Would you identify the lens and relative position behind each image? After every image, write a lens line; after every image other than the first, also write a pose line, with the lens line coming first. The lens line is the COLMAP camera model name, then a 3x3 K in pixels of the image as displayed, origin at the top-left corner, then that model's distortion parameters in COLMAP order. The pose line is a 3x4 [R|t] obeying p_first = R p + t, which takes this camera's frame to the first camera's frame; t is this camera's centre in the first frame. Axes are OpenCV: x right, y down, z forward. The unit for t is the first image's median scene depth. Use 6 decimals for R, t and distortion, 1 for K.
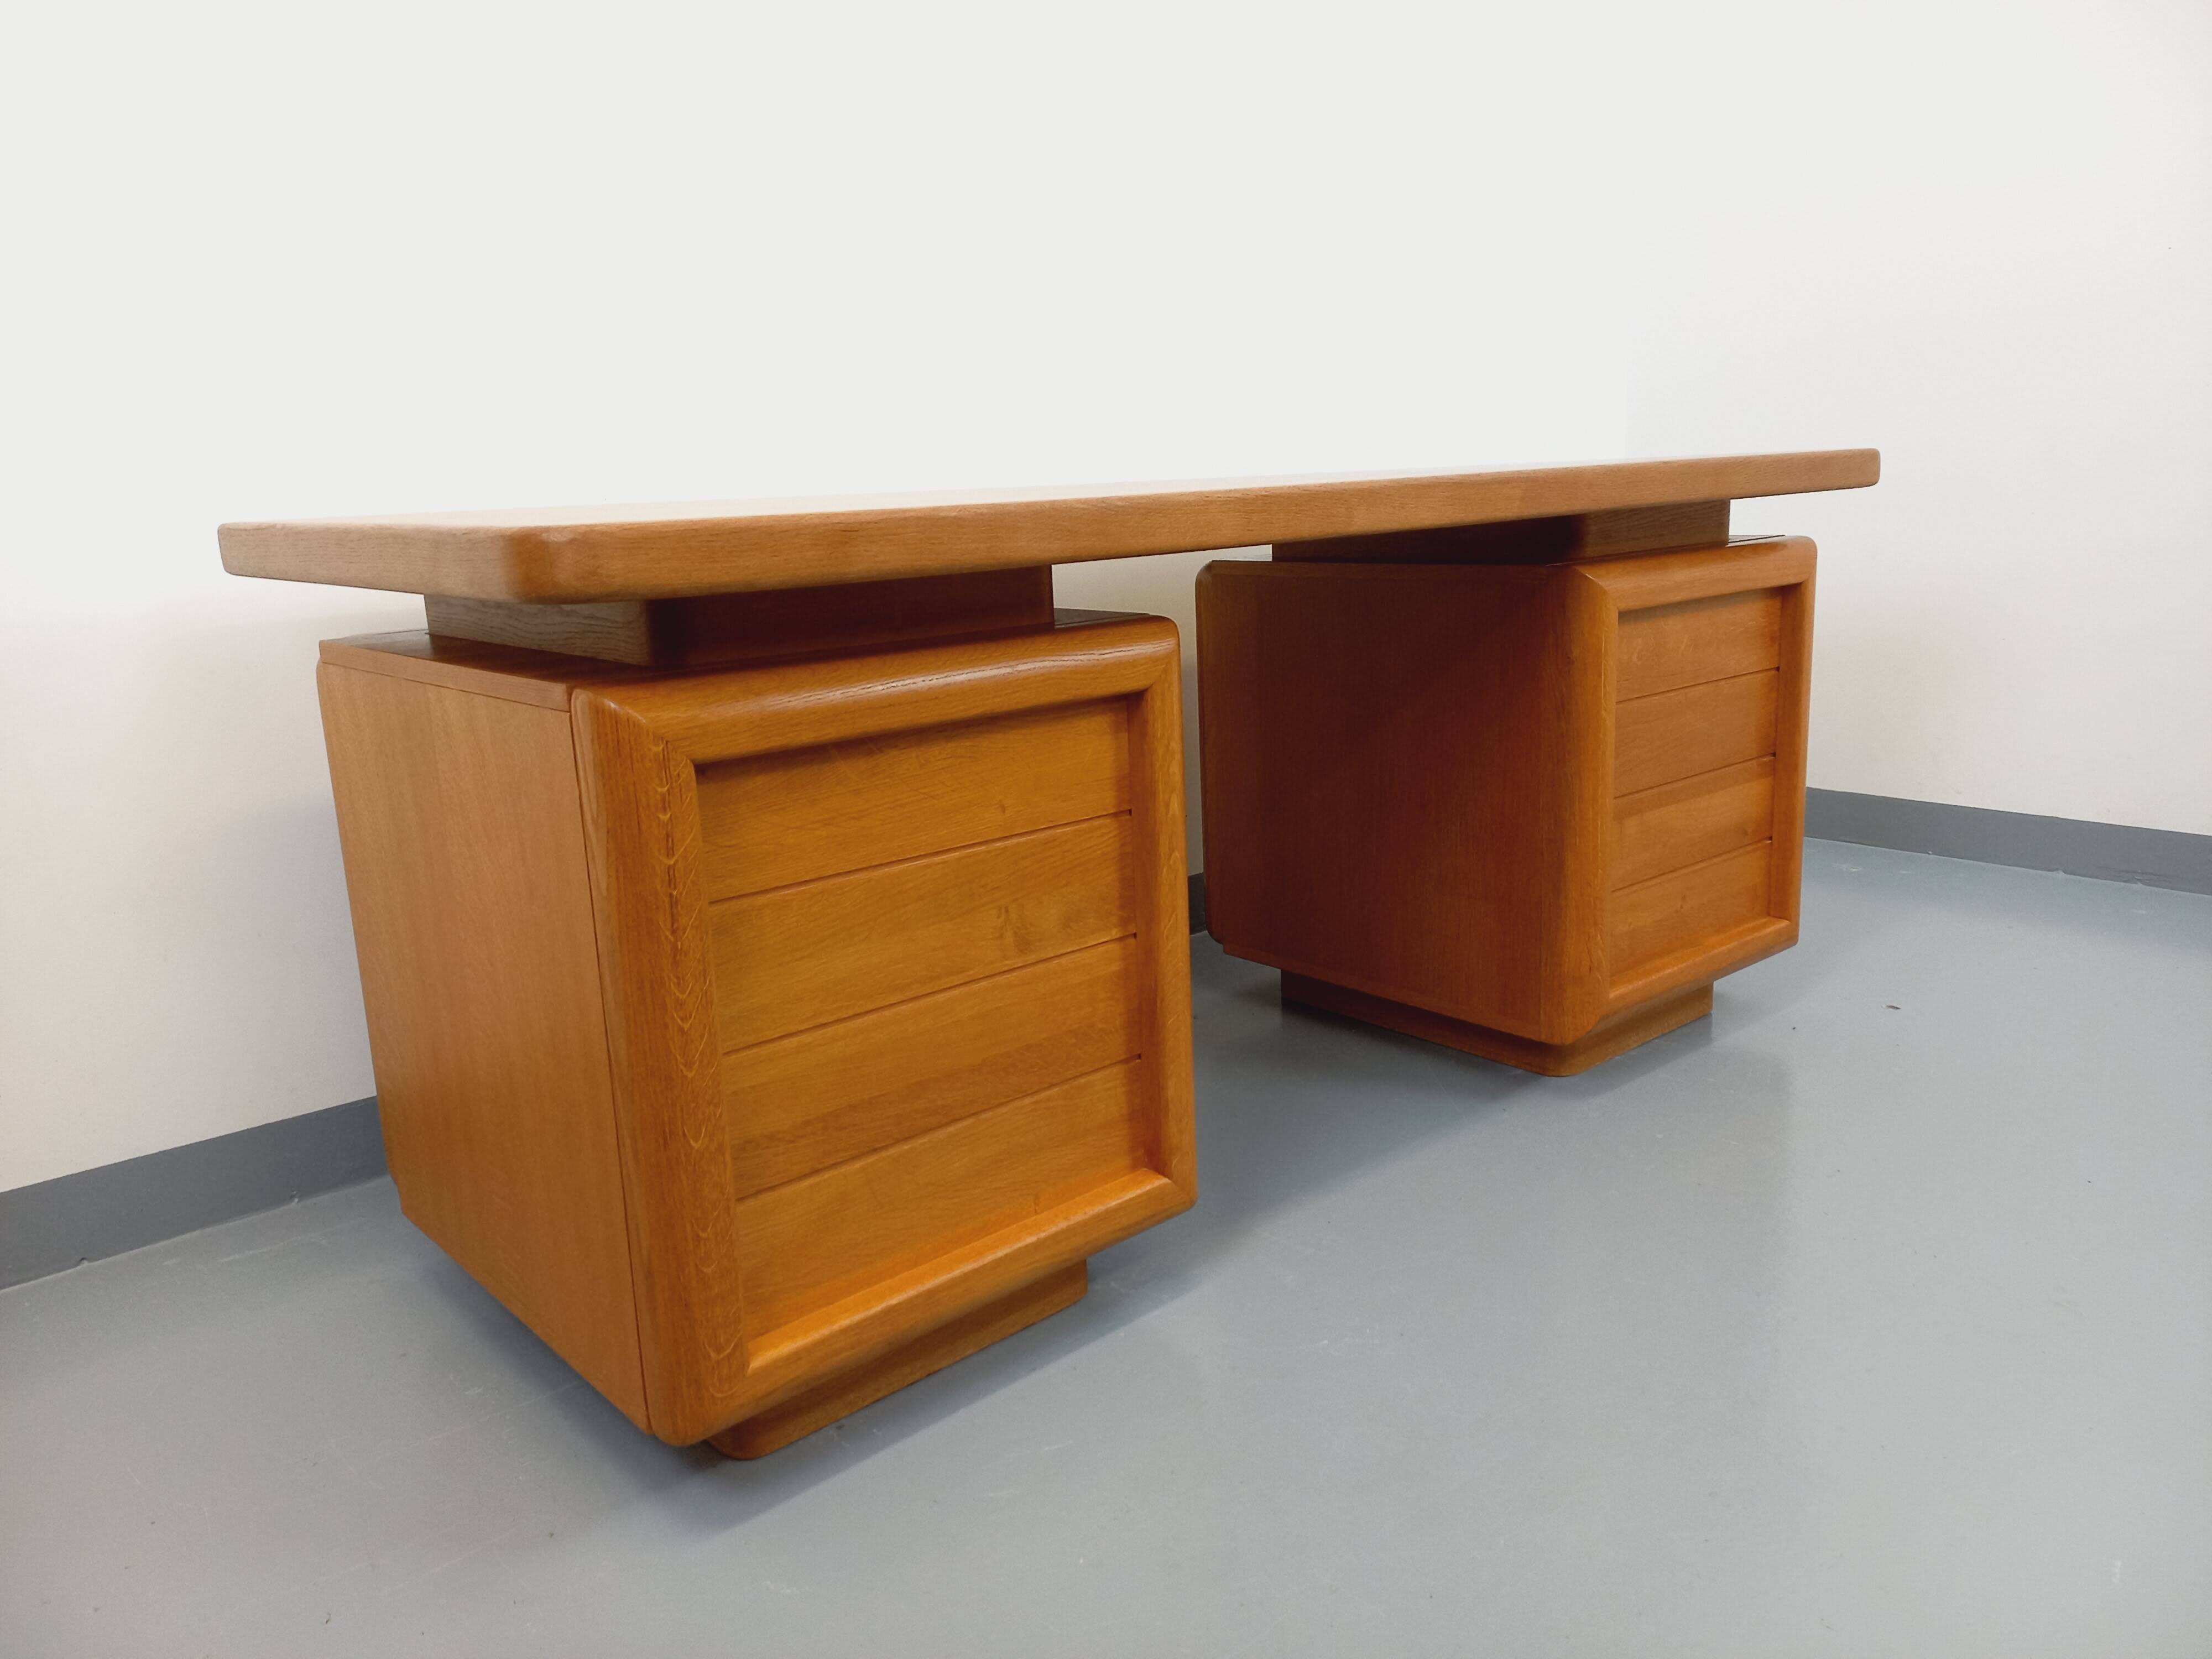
lens RADIAL K [[1635.0, 0, 1136.7], [0, 1635.0, 811.0], [0, 0, 1]] dist [0.078826, -0.076158]
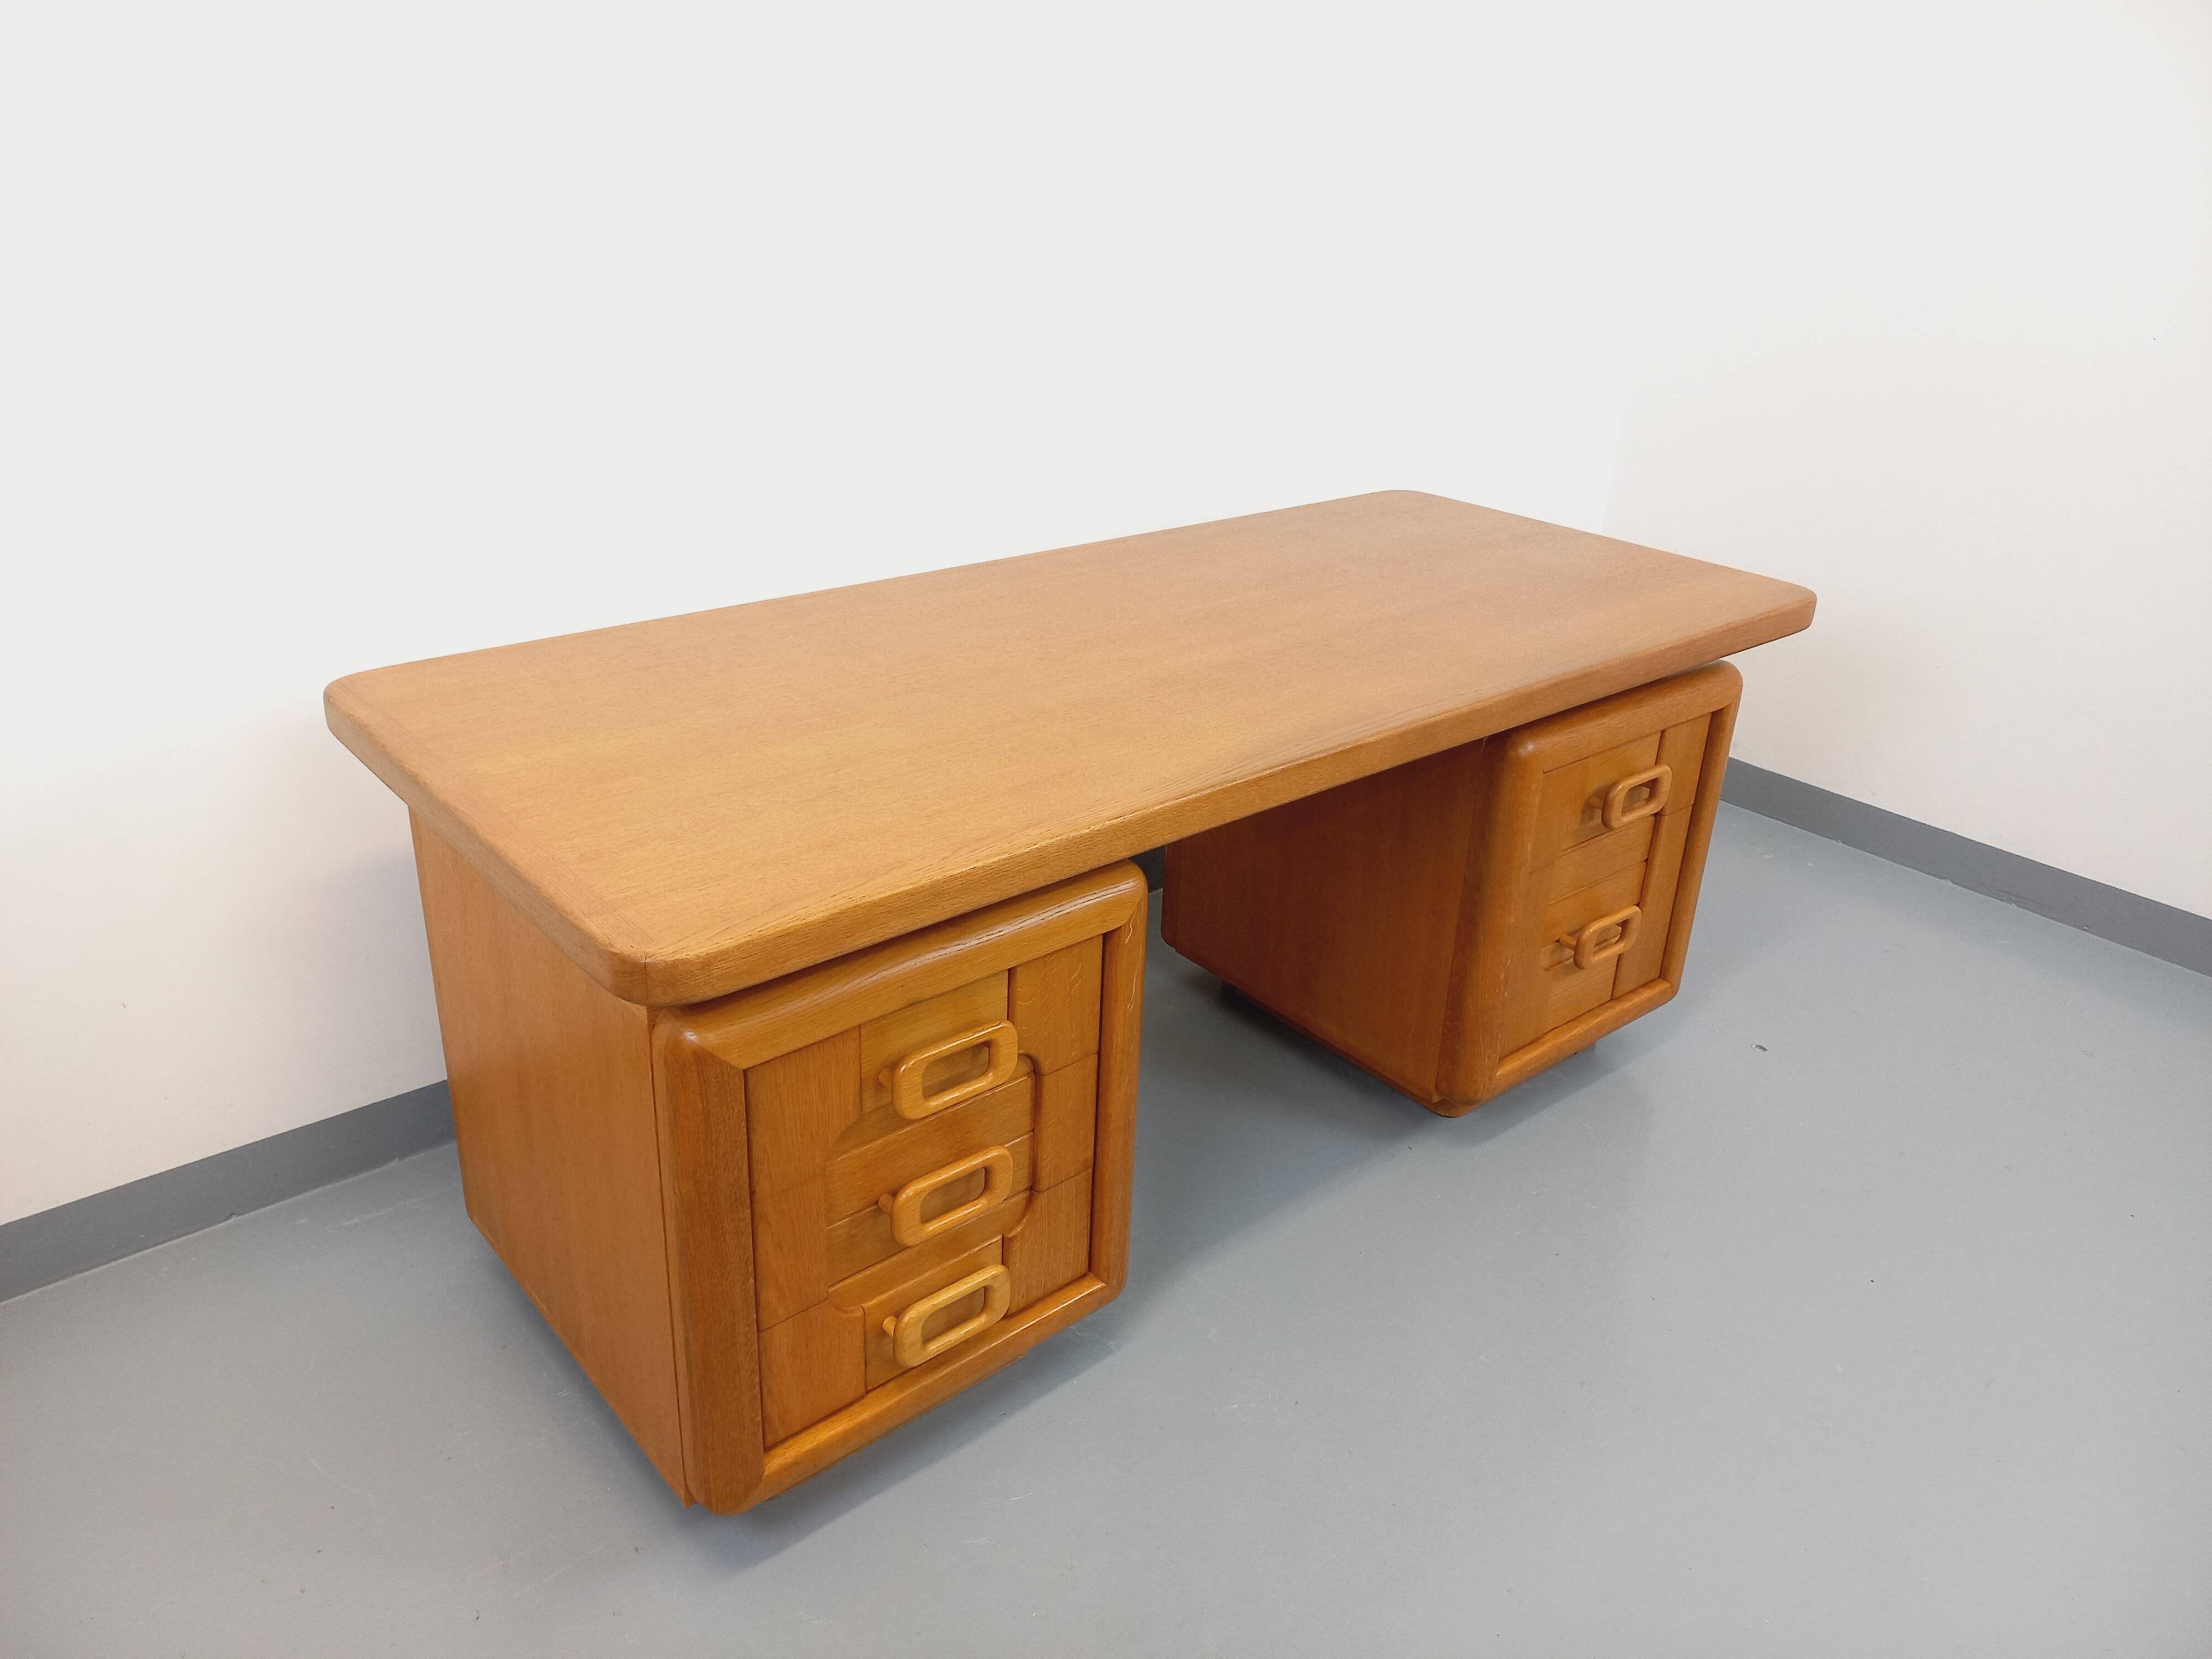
lens RADIAL K [[1635.0, 0, 1089.5], [0, 1635.0, 797.6], [0, 0, 1]] dist [0.078826, -0.076158]
pose [[0.996555, 0.082905, -0.002075, -0.020460], [-0.080656, 0.974741, 0.208264, -0.401186], [0.019289, -0.207380, 0.978070, -0.141713]]
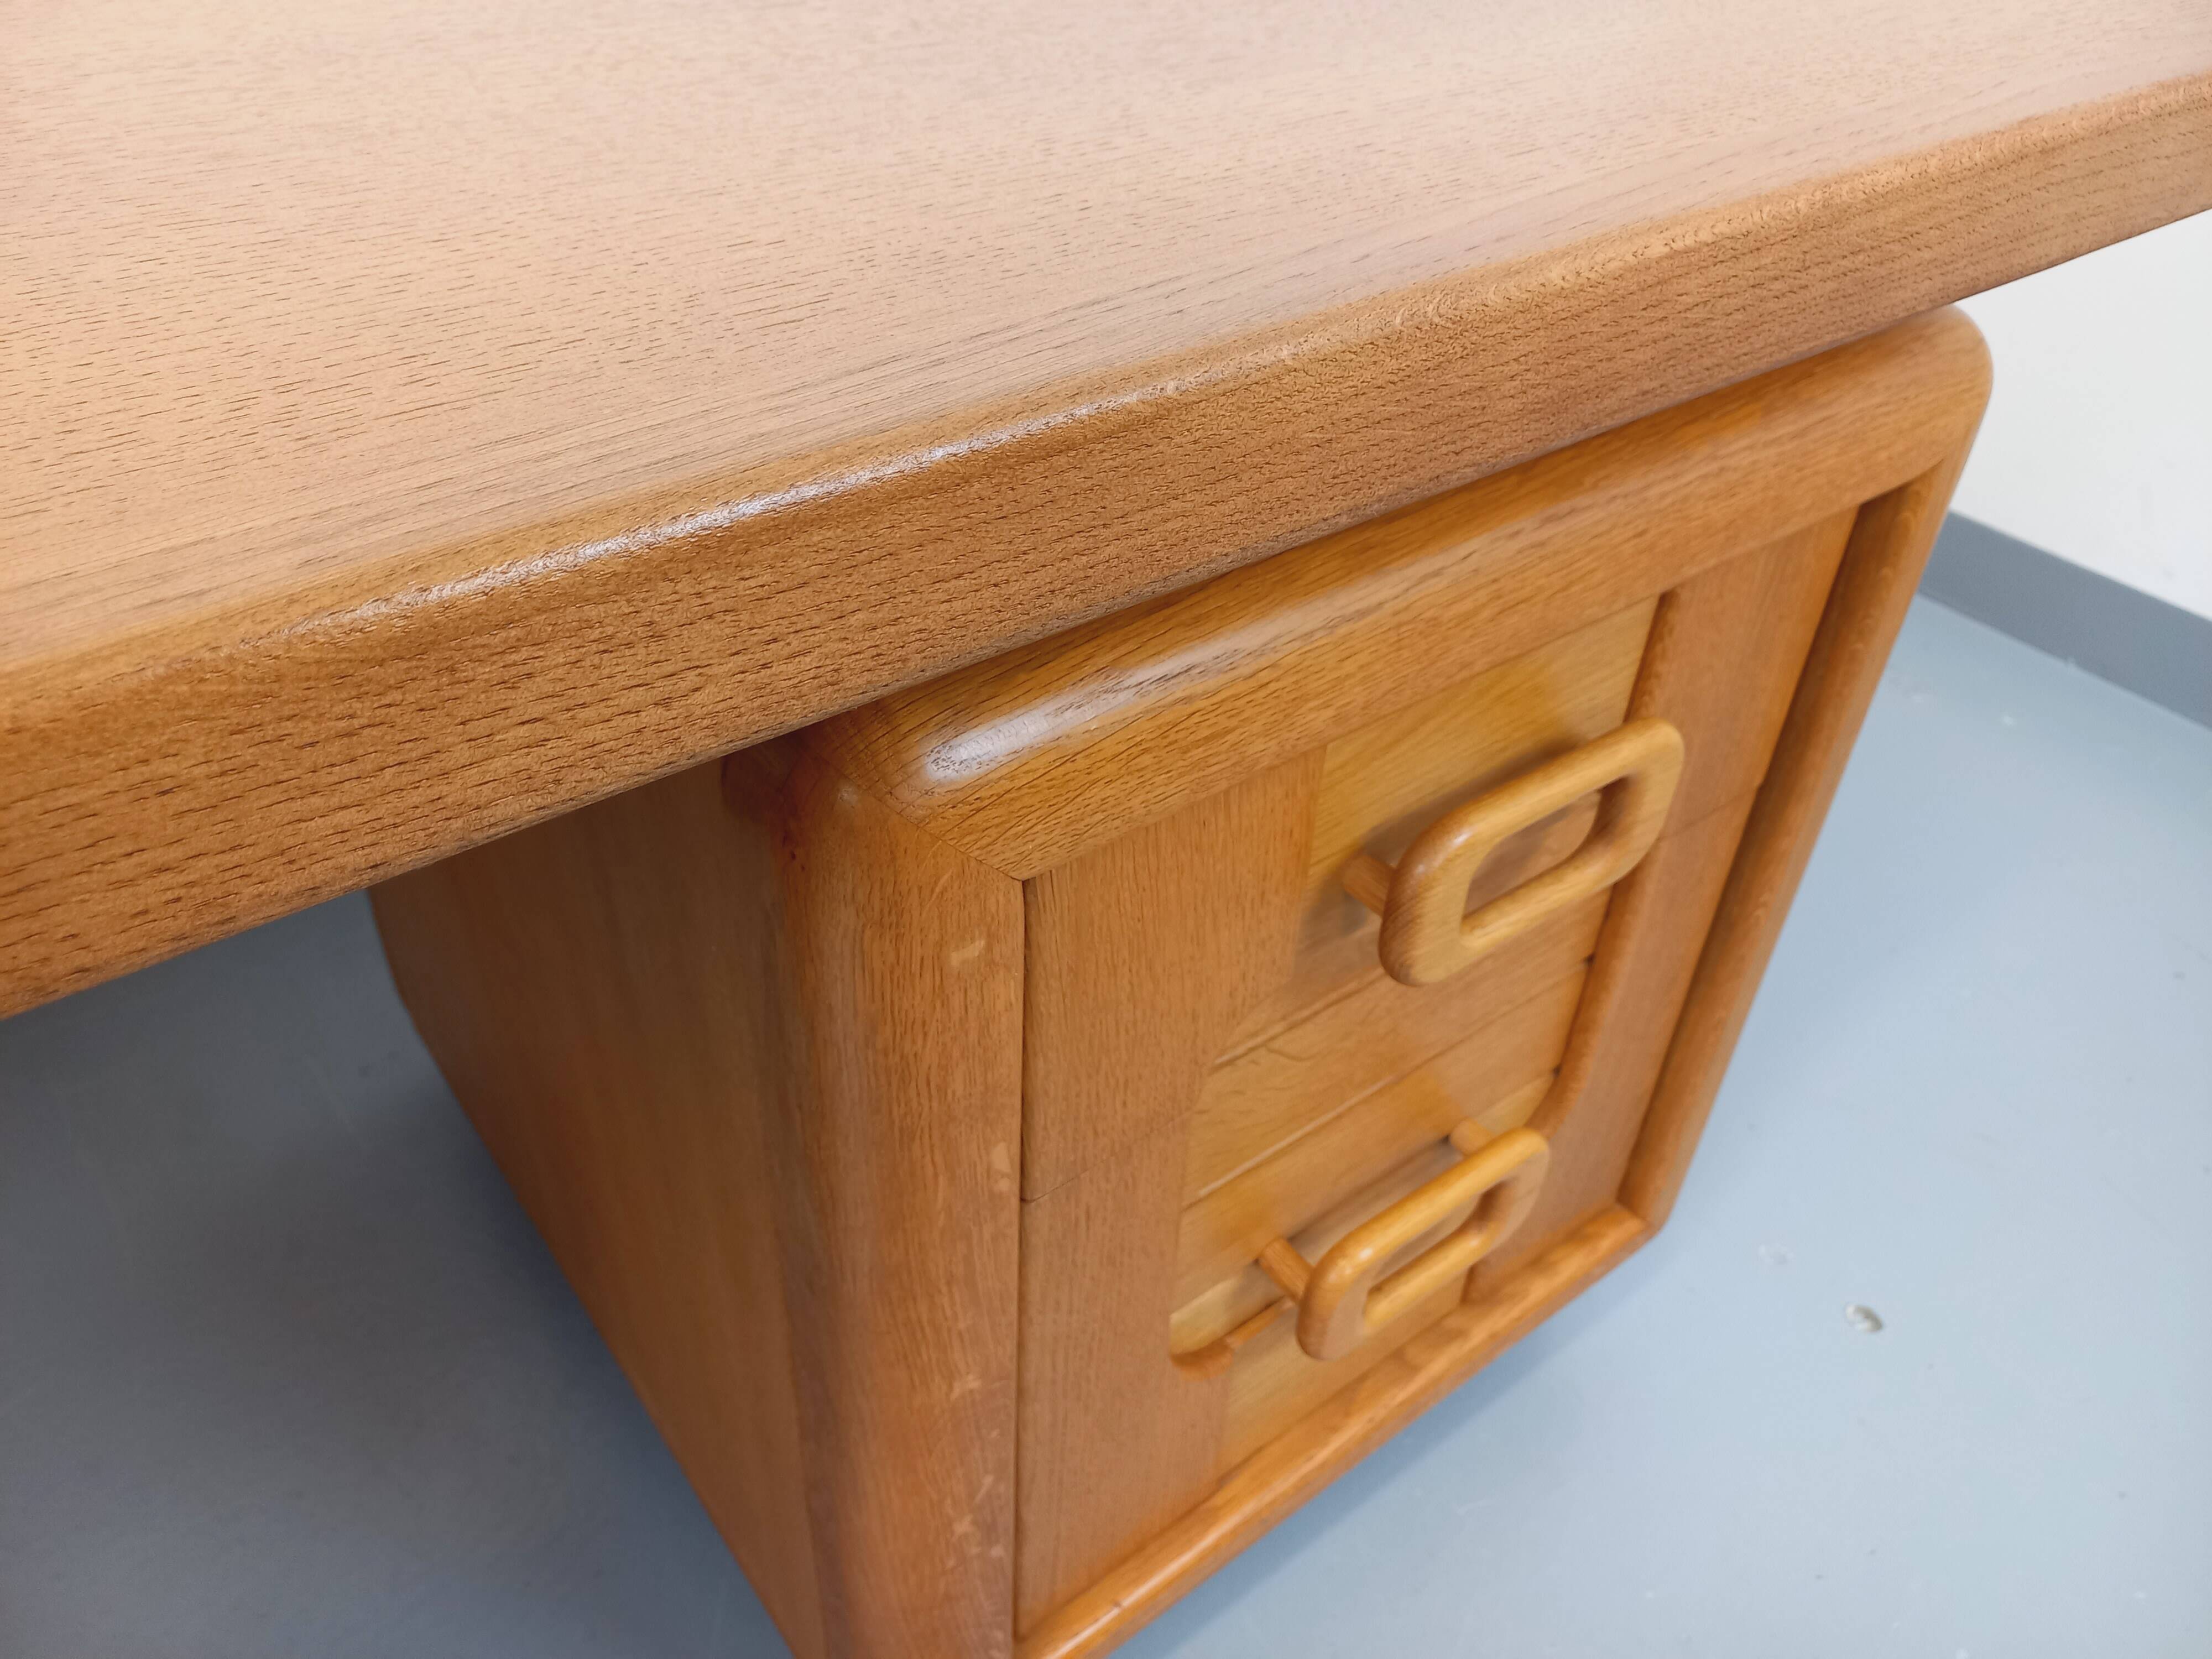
lens RADIAL K [[1635.0, 0, 1095.1], [0, 1635.0, 789.6], [0, 0, 1]] dist [0.078826, -0.076158]
pose [[0.993927, 0.109171, -0.013791, 0.385663], [-0.092779, 0.898807, 0.428414, -0.296426], [0.059166, -0.424532, 0.903478, 1.019697]]
